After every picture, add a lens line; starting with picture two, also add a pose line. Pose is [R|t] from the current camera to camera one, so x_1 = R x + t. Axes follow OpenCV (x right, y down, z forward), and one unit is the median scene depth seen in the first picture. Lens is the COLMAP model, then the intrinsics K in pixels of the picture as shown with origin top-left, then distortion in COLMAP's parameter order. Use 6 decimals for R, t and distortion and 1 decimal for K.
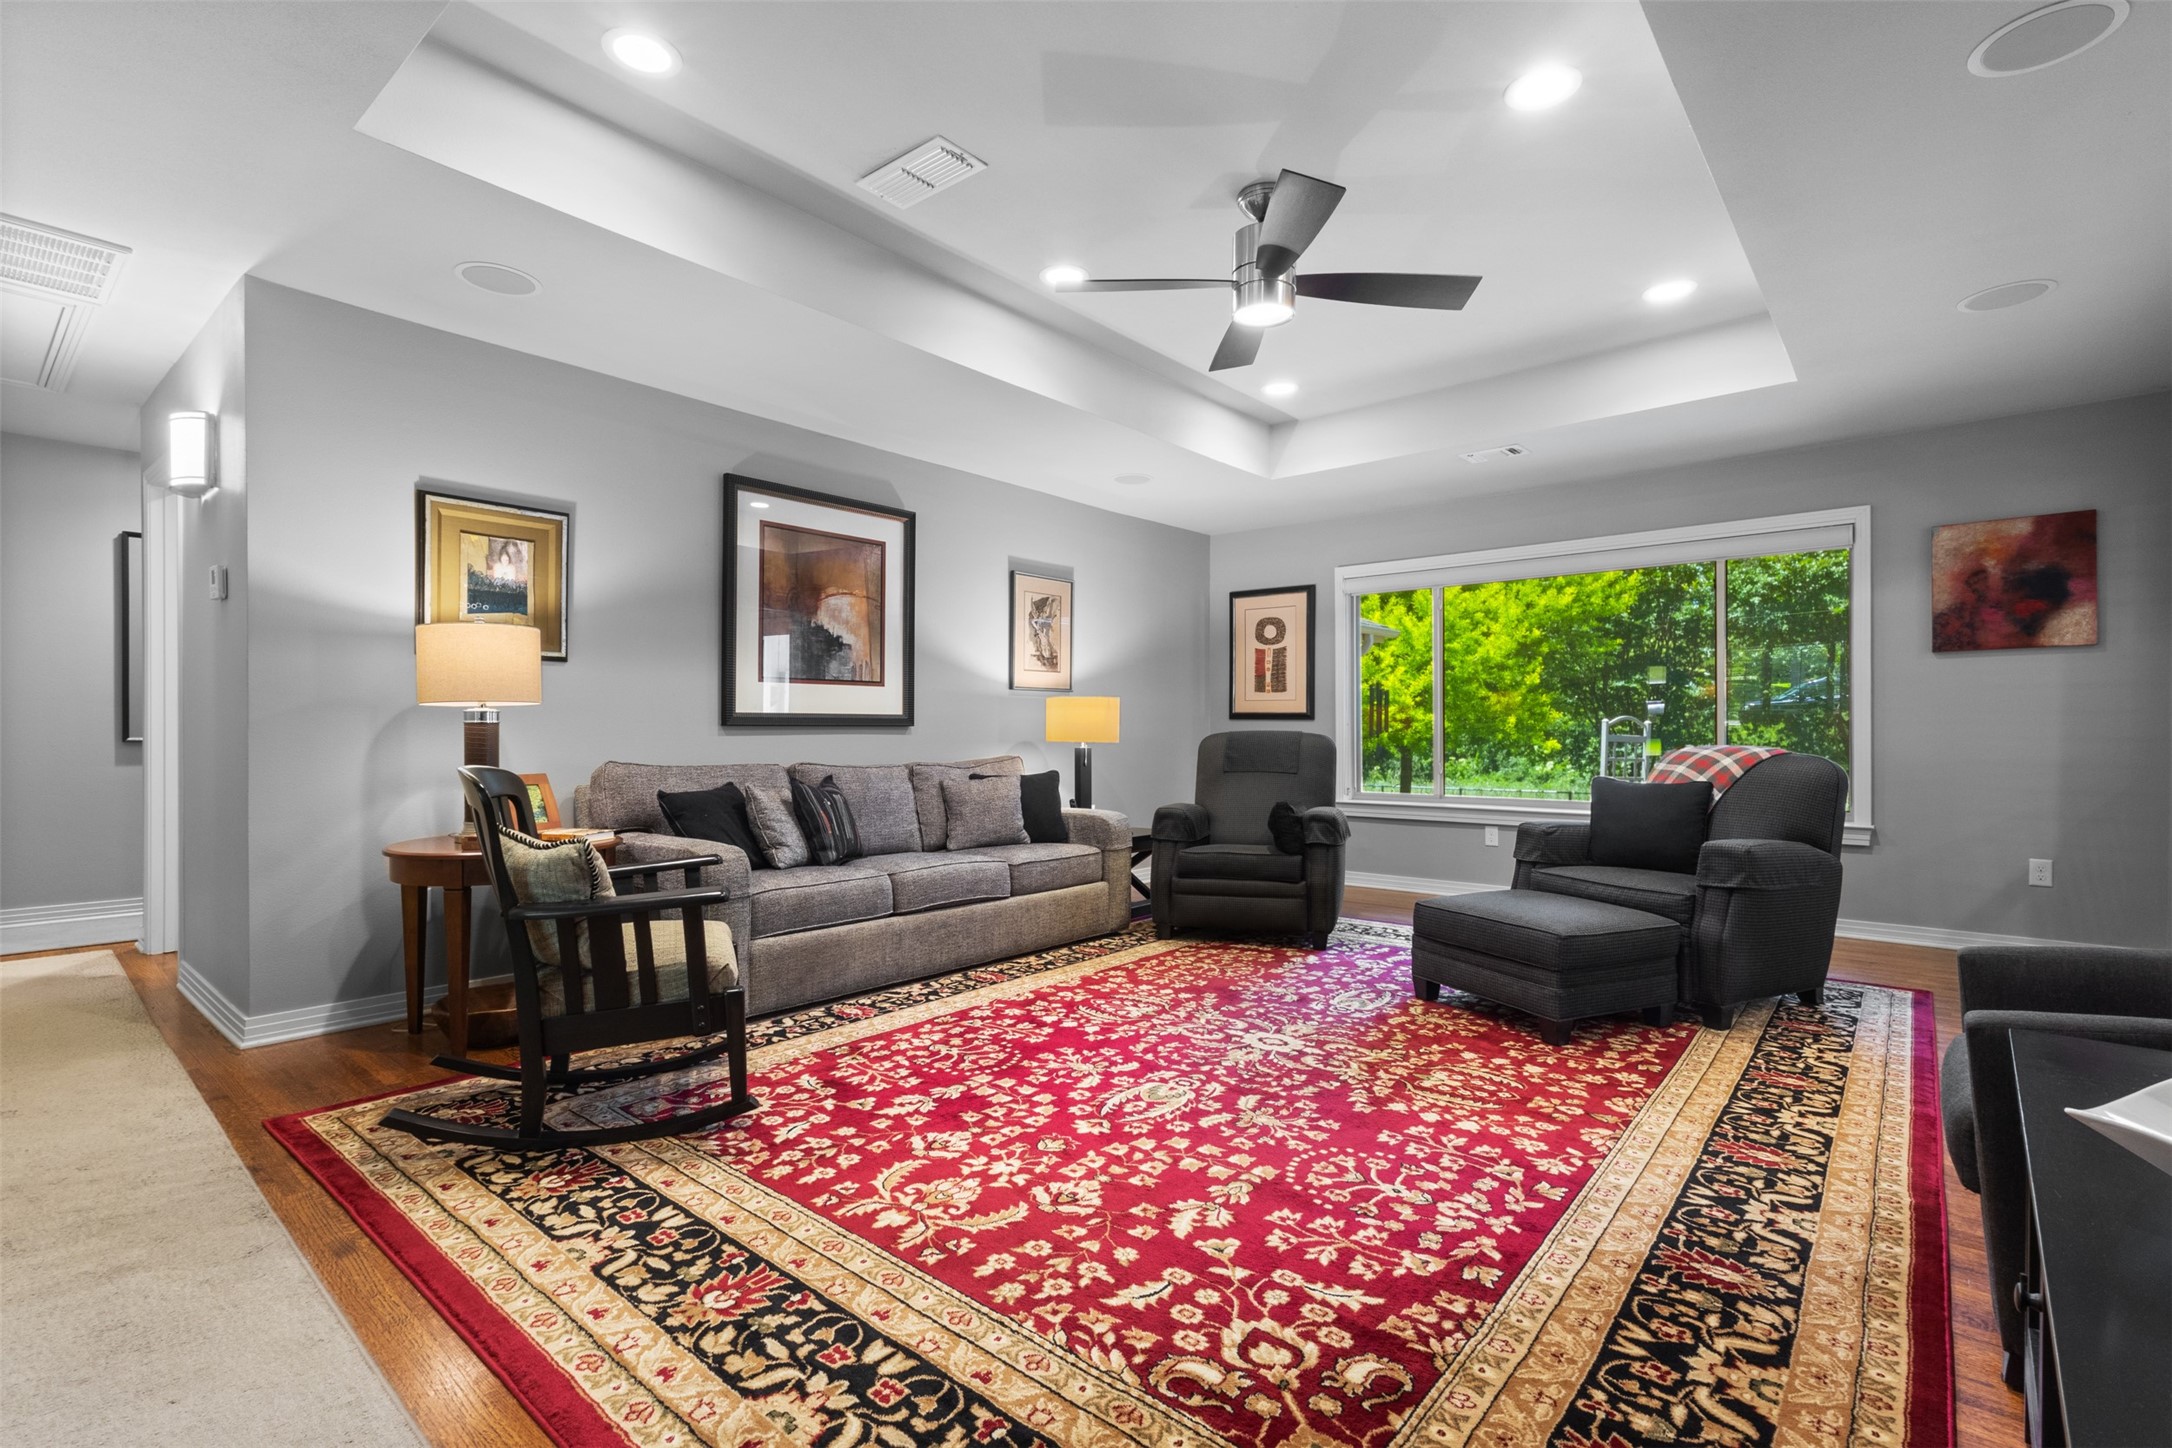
lens RADIAL K [[988.3, 0, 1099.7], [0, 988.3, 729.1], [0, 0, 1]] dist [0.001049, 0.000058]
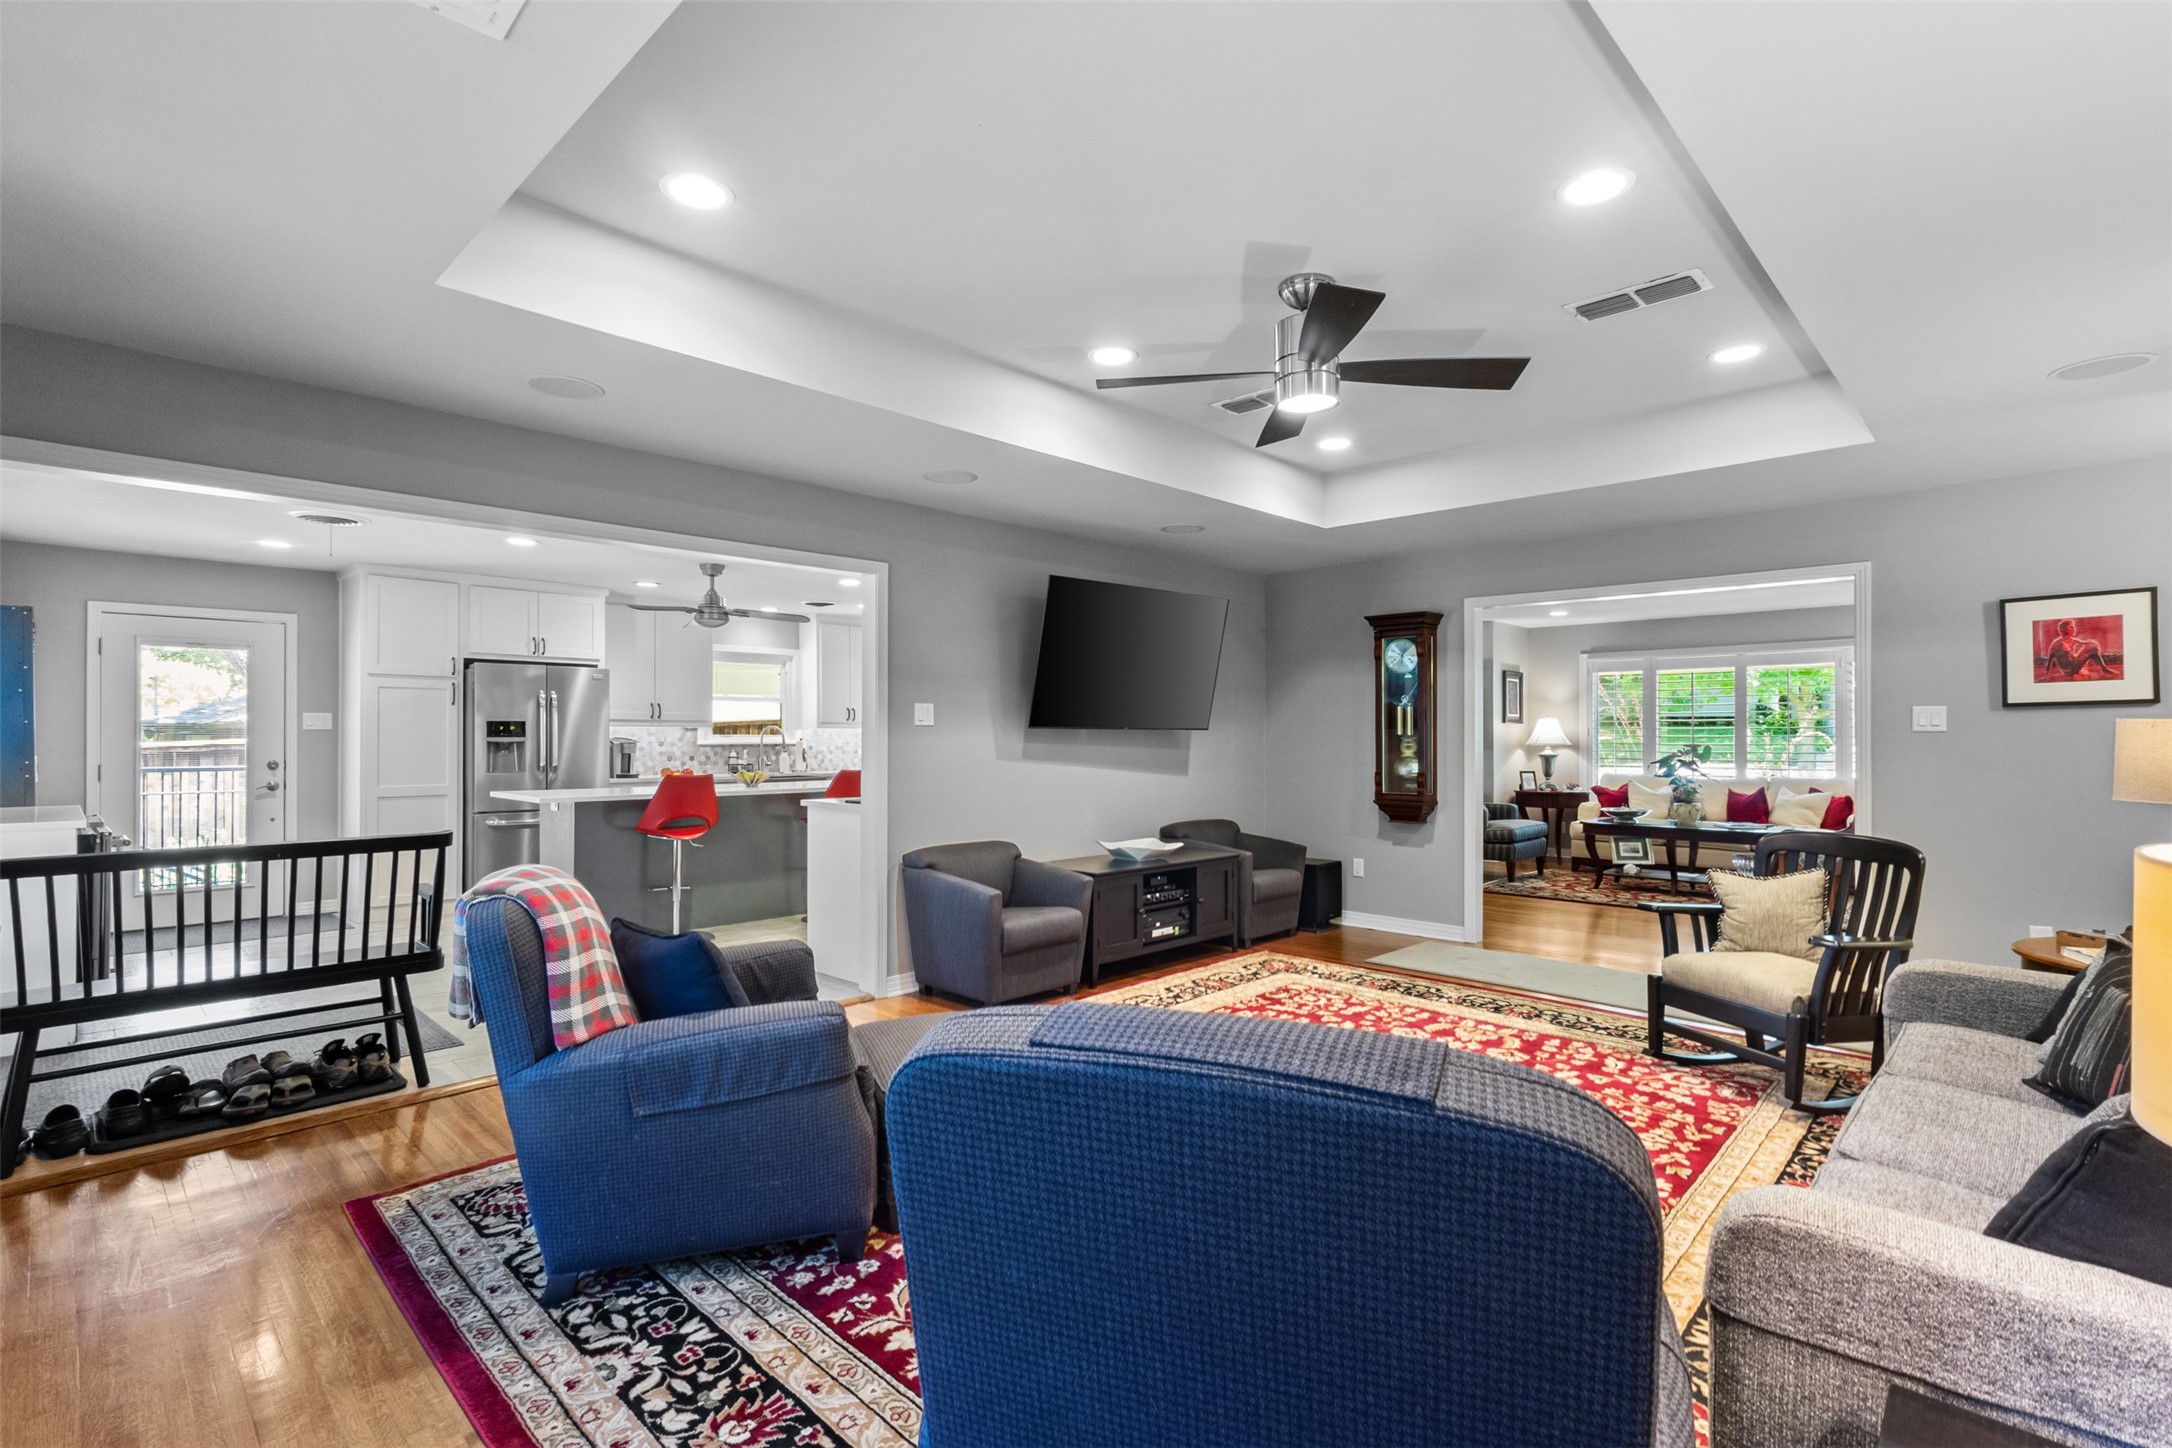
lens RADIAL K [[1004.1, 0, 1074.4], [0, 1004.1, 723.6], [0, 0, 1]] dist [0.000748, 0.000615]
pose [[-0.996264, -0.003490, 0.086291, 0.345050], [-0.004249, 0.999954, -0.008613, -0.097775], [-0.086257, -0.008948, -0.996233, 2.266248]]
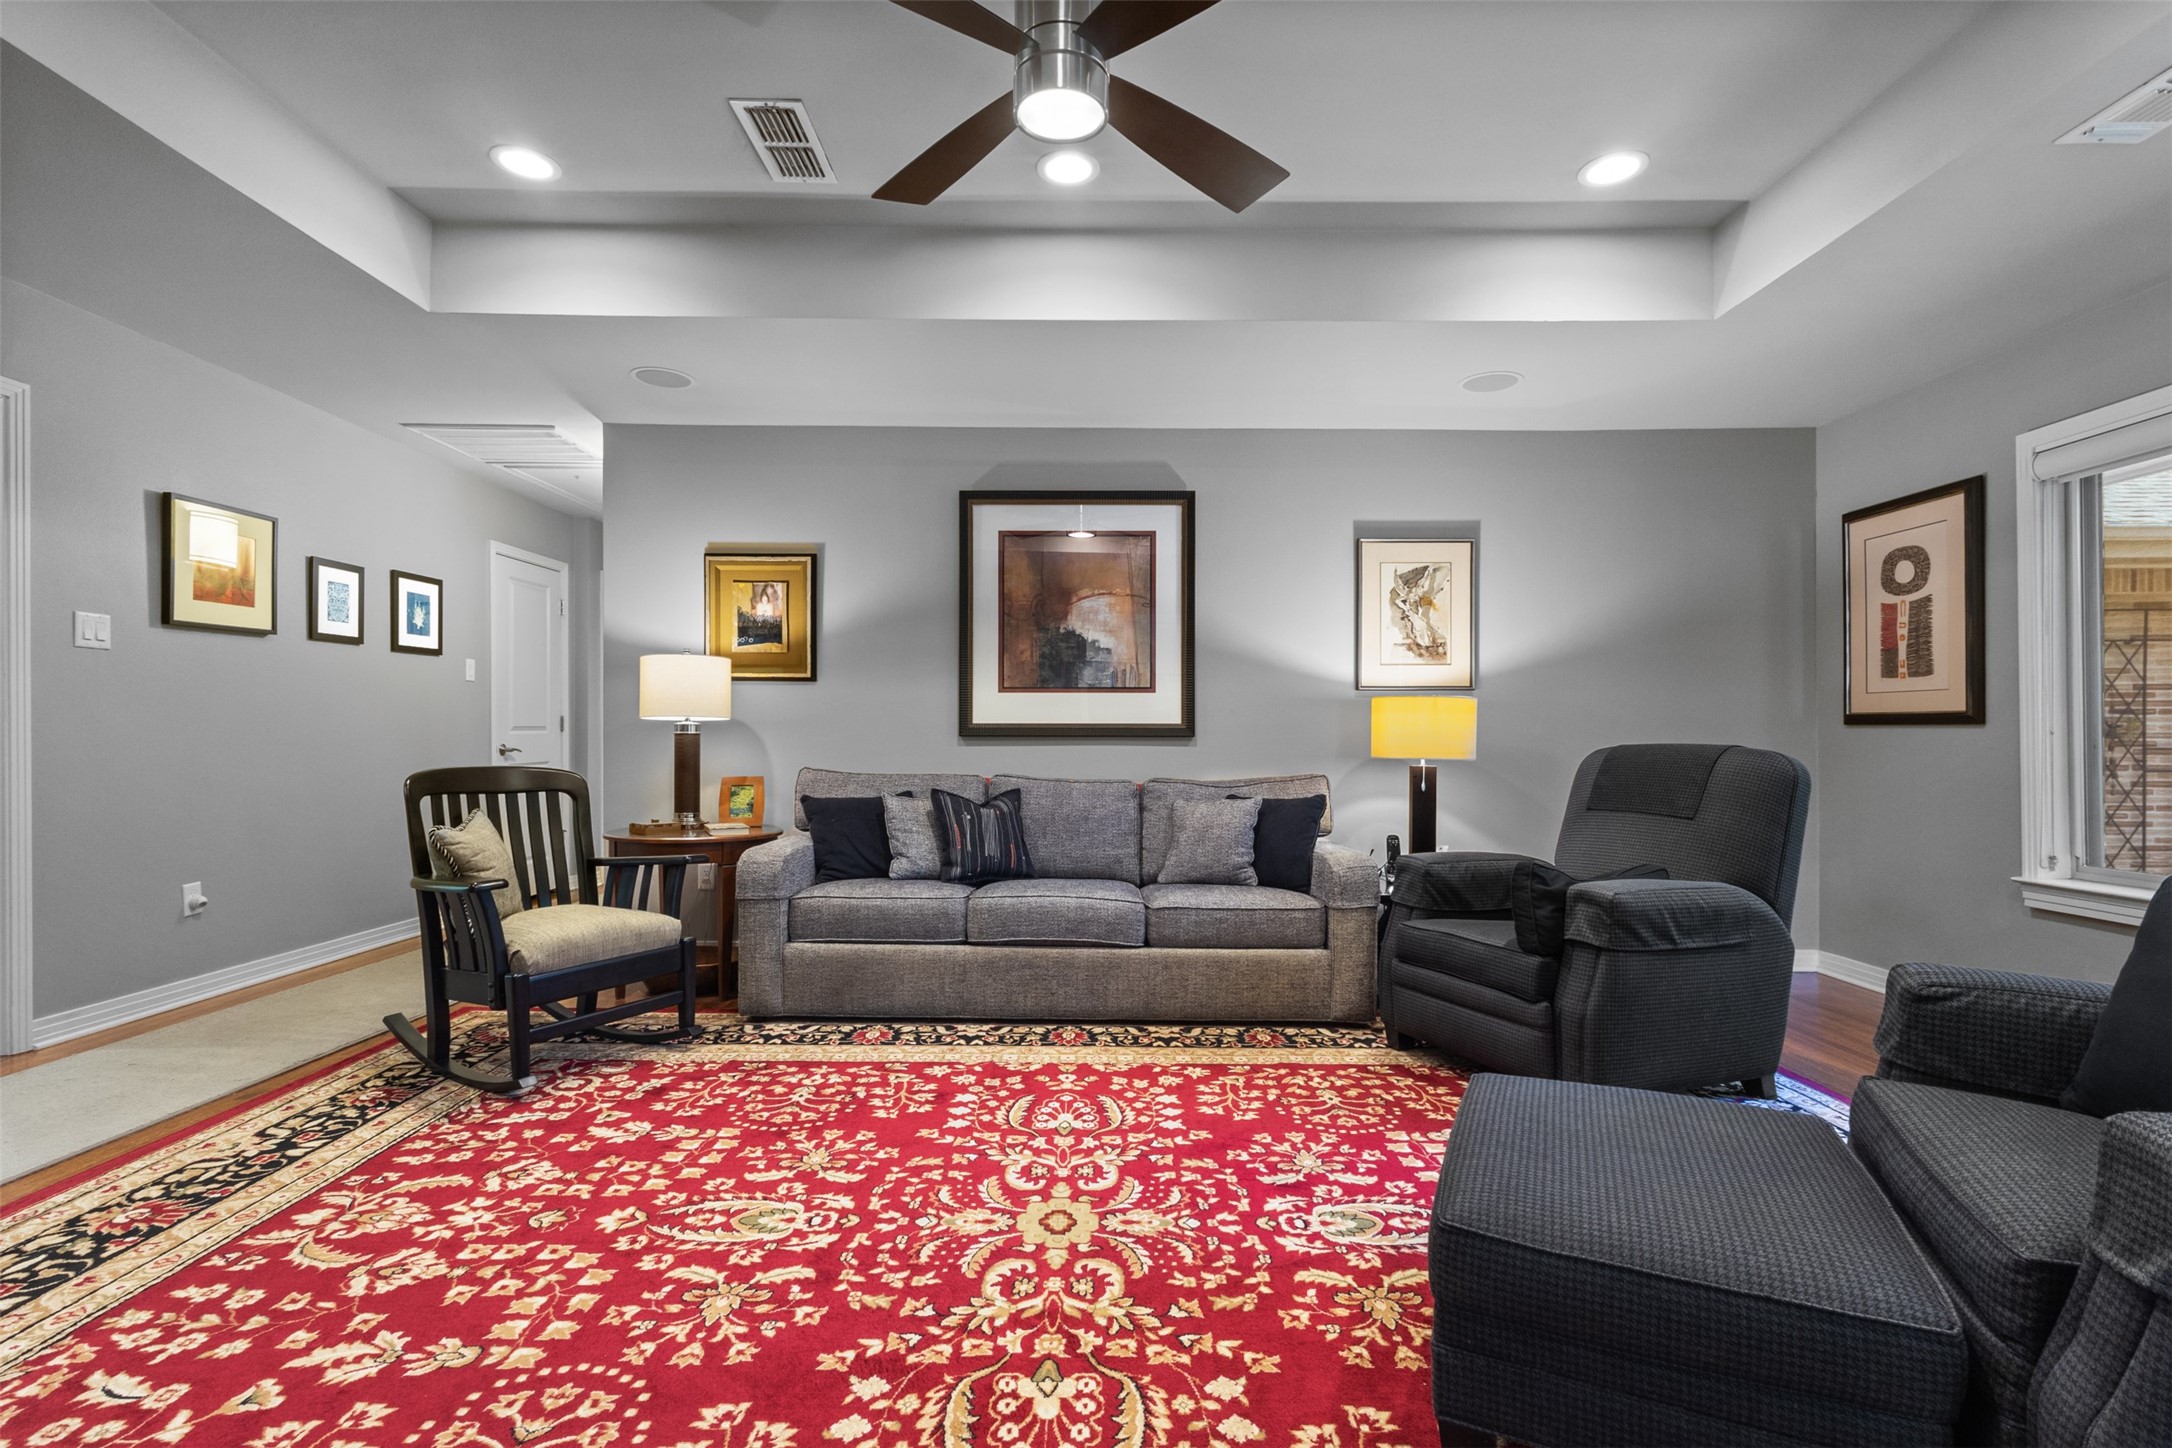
lens RADIAL K [[1002.6, 0, 1100.6], [0, 1002.6, 732.3], [0, 0, 1]] dist [0.001077, 0.000461]
pose [[0.645465, -0.004848, -0.763774, 0.772721], [-0.002656, 0.999960, -0.008592, 0.001624], [0.763785, 0.007574, 0.645426, 0.660777]]
